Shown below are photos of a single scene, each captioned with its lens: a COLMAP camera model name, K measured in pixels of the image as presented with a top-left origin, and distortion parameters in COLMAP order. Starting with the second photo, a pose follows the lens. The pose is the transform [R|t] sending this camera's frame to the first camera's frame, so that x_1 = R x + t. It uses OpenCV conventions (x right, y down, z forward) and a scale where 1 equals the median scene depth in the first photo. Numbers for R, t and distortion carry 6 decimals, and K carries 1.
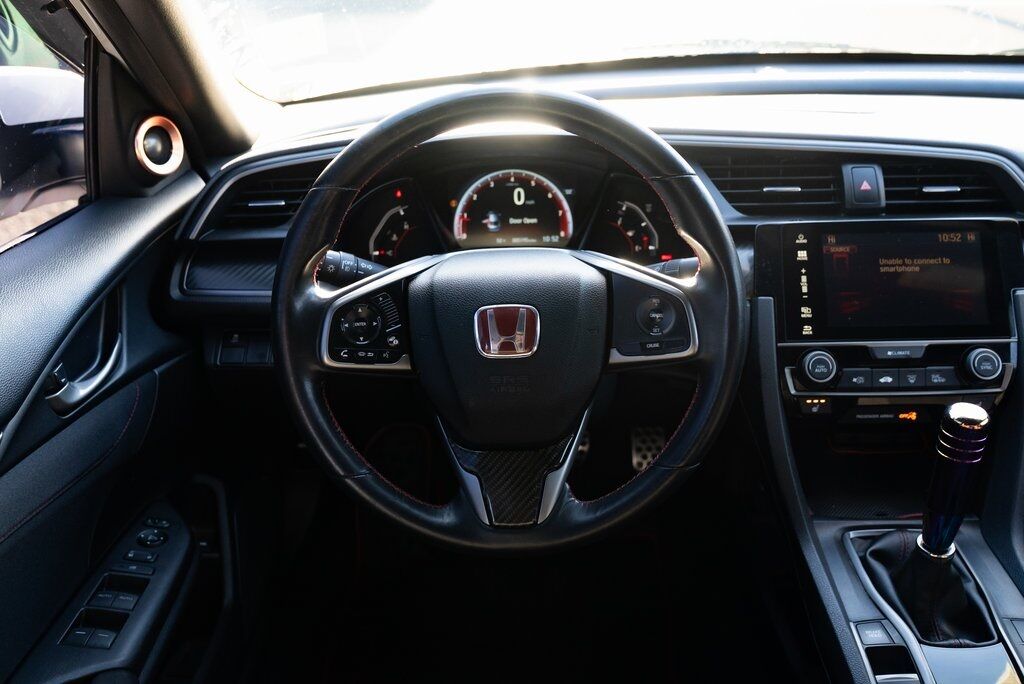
lens RADIAL K [[857.5, 0, 508.9], [0, 857.5, 340.9], [0, 0, 1]] dist [-0.028280, 0.026540]
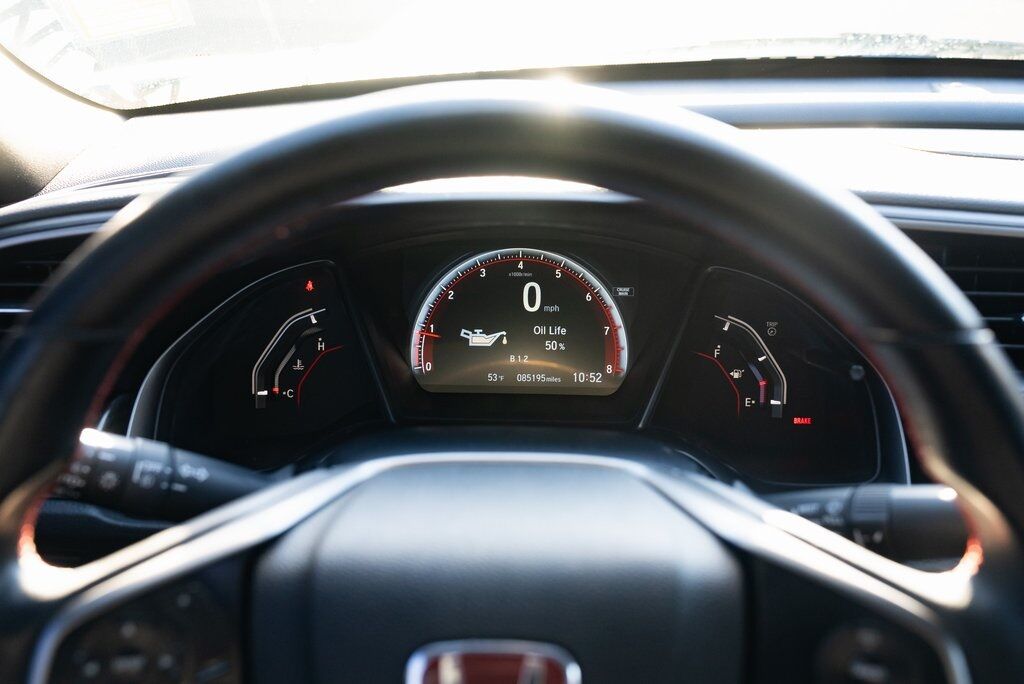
lens RADIAL K [[1075.8, 0, 517.5], [0, 1075.8, 336.2], [0, 0, 1]] dist [0.005825, 0.000000]
pose [[0.999330, 0.036180, 0.005513, -0.000154], [-0.035685, 0.996727, -0.072535, -0.115321], [-0.008119, 0.072290, 0.997351, 0.393316]]
